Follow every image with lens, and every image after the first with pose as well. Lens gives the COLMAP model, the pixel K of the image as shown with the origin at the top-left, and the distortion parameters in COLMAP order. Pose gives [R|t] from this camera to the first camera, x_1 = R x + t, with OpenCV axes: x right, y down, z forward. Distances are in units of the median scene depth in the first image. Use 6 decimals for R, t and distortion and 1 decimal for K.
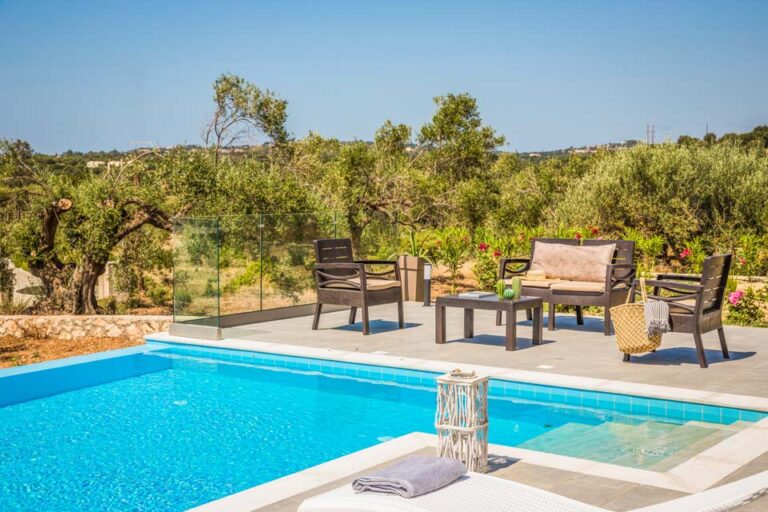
lens RADIAL K [[1173.6, 0, 384.0], [0, 1173.6, 256.0], [0, 0, 1]] dist [0.036910, -0.725140]
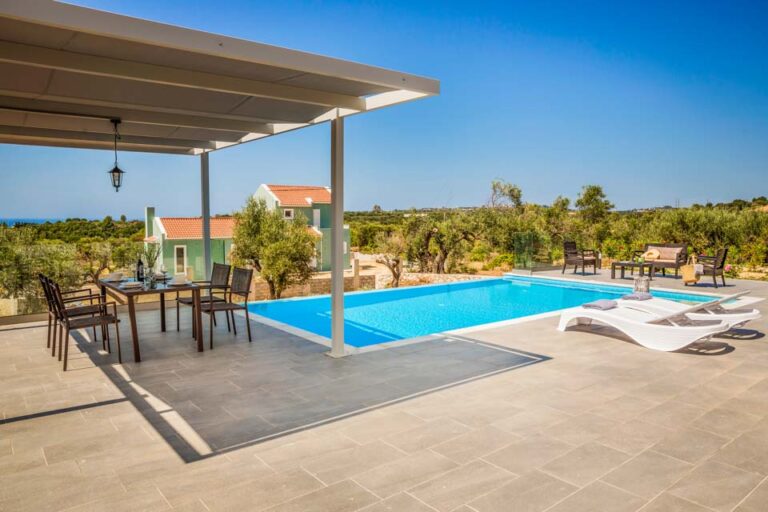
lens RADIAL K [[540.5, 0, 384.0], [0, 540.5, 256.0], [0, 0, 1]] dist [-0.085135, 0.003799]
pose [[0.960147, 0.027601, -0.278129, -0.051784], [-0.028414, 0.999596, 0.001108, 0.013751], [0.278047, 0.006839, 0.960543, -0.150344]]
